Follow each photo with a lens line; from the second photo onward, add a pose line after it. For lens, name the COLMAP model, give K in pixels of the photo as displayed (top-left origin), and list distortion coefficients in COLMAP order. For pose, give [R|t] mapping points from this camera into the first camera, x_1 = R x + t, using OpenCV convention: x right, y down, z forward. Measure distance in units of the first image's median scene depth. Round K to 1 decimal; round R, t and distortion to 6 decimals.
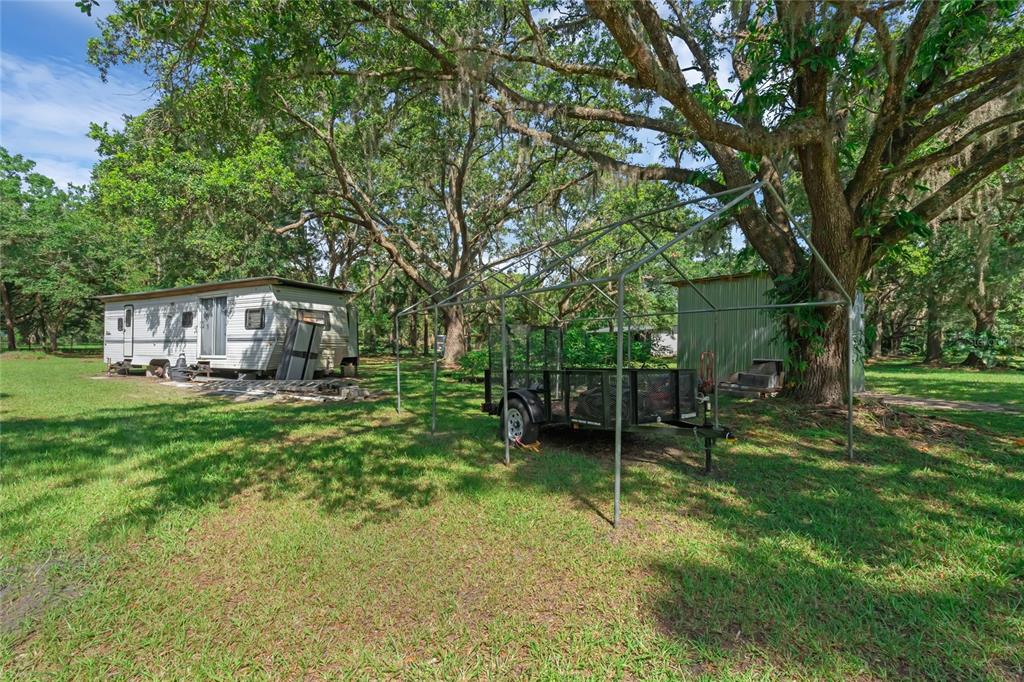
lens RADIAL K [[466.5, 0, 512.0], [0, 466.5, 341.0], [0, 0, 1]] dist [-0.002409, 0.000189]
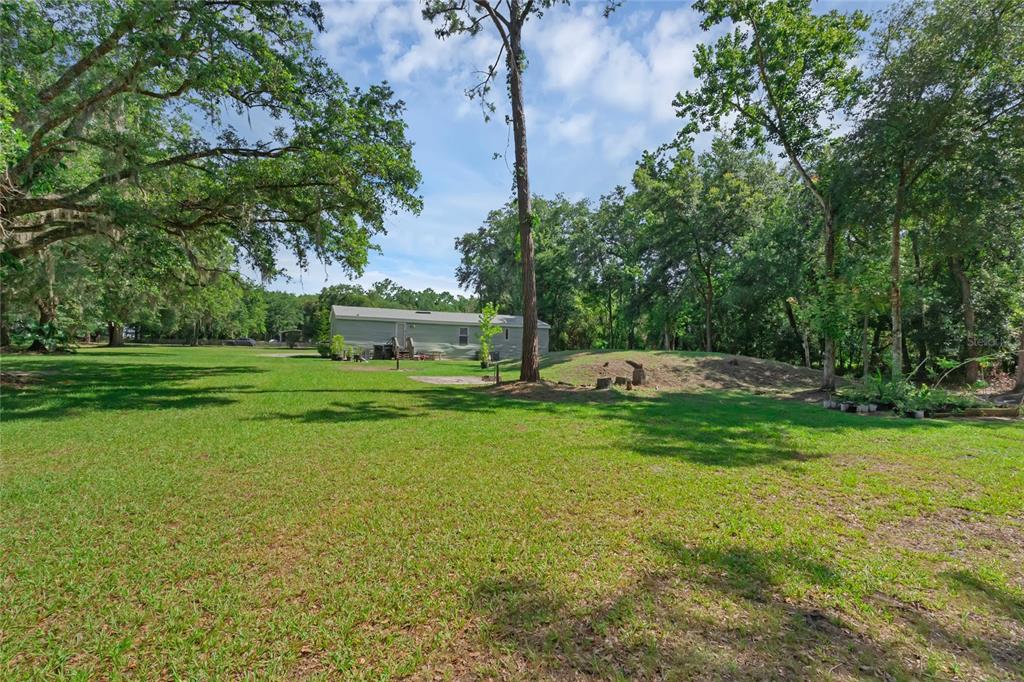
lens RADIAL K [[466.5, 0, 512.0], [0, 466.5, 341.0], [0, 0, 1]] dist [-0.002409, 0.000189]
pose [[-0.010683, 0.000517, 0.999943, -0.260482], [-0.024926, 0.999689, -0.000783, -0.002644], [-0.999632, -0.024933, -0.010667, -0.247573]]
